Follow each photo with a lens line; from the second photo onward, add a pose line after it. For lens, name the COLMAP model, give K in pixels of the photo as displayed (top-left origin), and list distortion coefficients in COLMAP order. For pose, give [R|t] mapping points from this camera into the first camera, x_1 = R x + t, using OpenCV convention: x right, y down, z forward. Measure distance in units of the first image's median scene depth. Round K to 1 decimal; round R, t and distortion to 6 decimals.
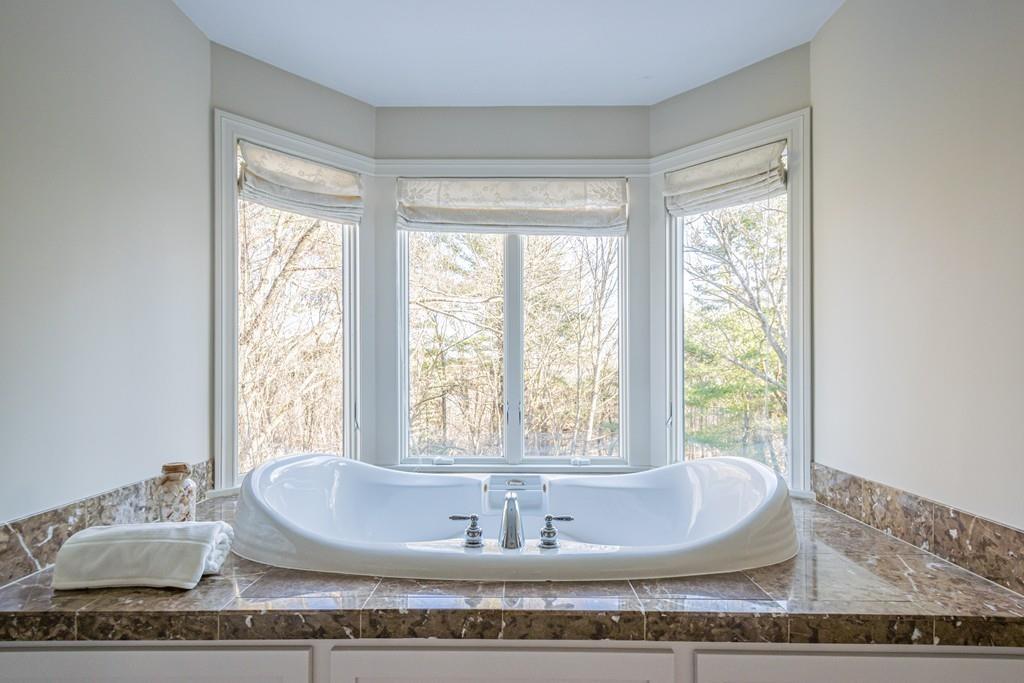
lens RADIAL K [[468.0, 0, 516.6], [0, 468.0, 362.2], [0, 0, 1]] dist [-0.003079, -0.000357]
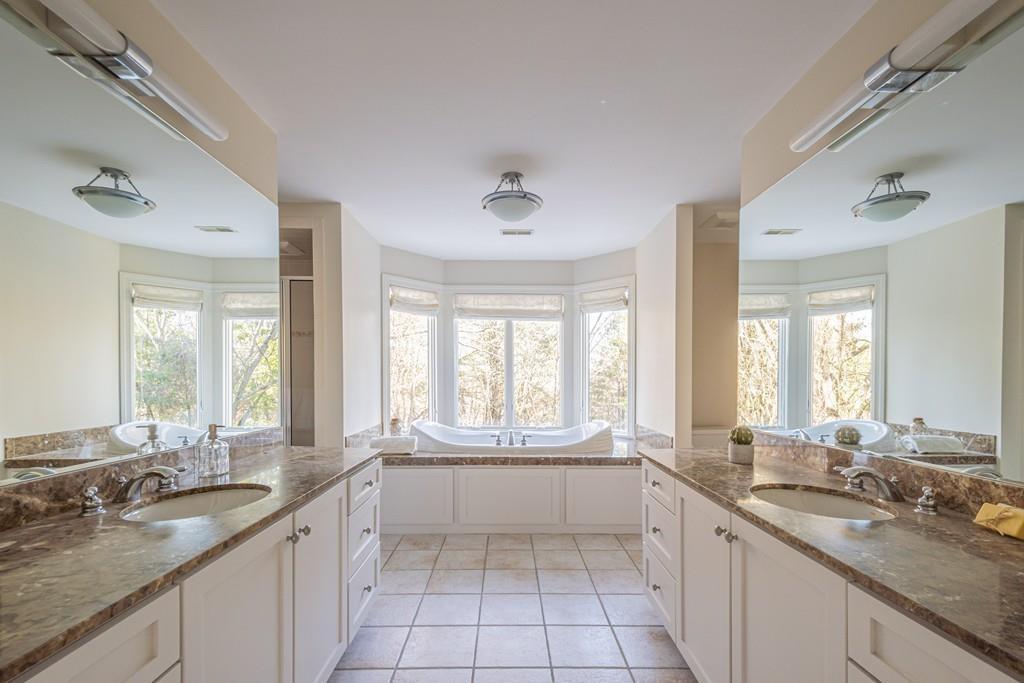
lens RADIAL K [[458.3, 0, 515.2], [0, 458.3, 368.4], [0, 0, 1]] dist [0.003874, 0.000336]
pose [[0.999600, 0.000706, 0.028268, -0.040191], [-0.000487, 0.999970, -0.007727, -0.043383], [-0.028272, 0.007710, 0.999571, -1.119819]]
